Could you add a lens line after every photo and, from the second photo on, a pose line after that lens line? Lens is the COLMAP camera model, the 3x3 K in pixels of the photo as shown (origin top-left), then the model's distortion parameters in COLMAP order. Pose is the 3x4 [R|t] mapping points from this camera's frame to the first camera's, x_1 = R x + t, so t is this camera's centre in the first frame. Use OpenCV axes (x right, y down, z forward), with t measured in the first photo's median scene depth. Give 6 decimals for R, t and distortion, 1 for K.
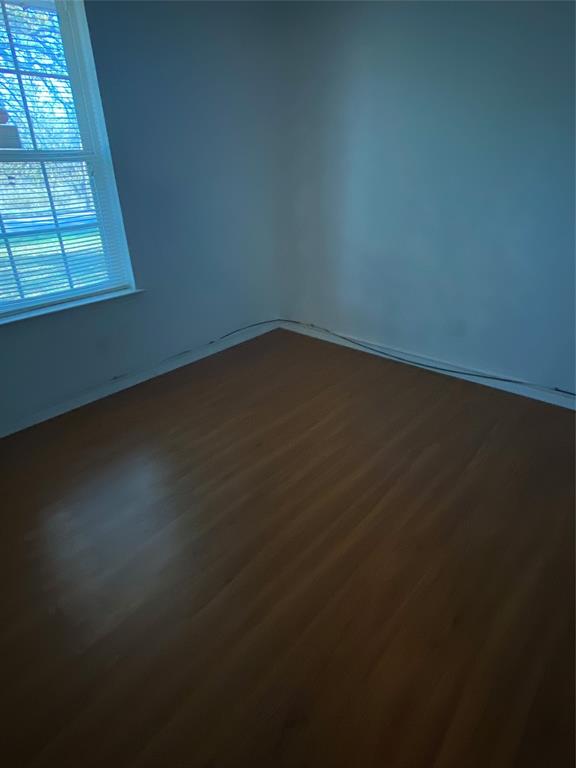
lens RADIAL K [[416.5, 0, 312.8], [0, 416.5, 385.7], [0, 0, 1]] dist [-0.031917, -0.002821]
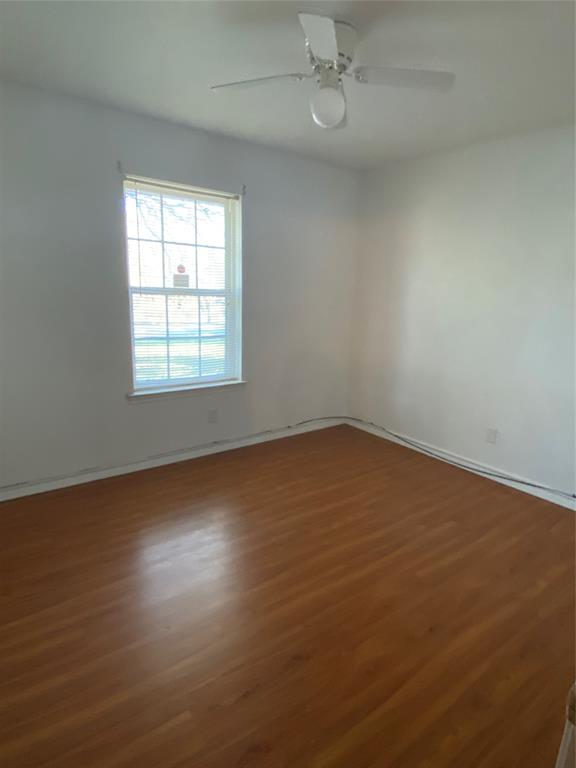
lens RADIAL K [[420.9, 0, 286.2], [0, 420.9, 380.4], [0, 0, 1]] dist [0.047537, -0.057096]
pose [[0.960208, 0.083278, -0.266580, 0.098092], [-0.149816, 0.959143, -0.240000, 0.084590], [0.235702, 0.270388, 0.933453, -0.296738]]
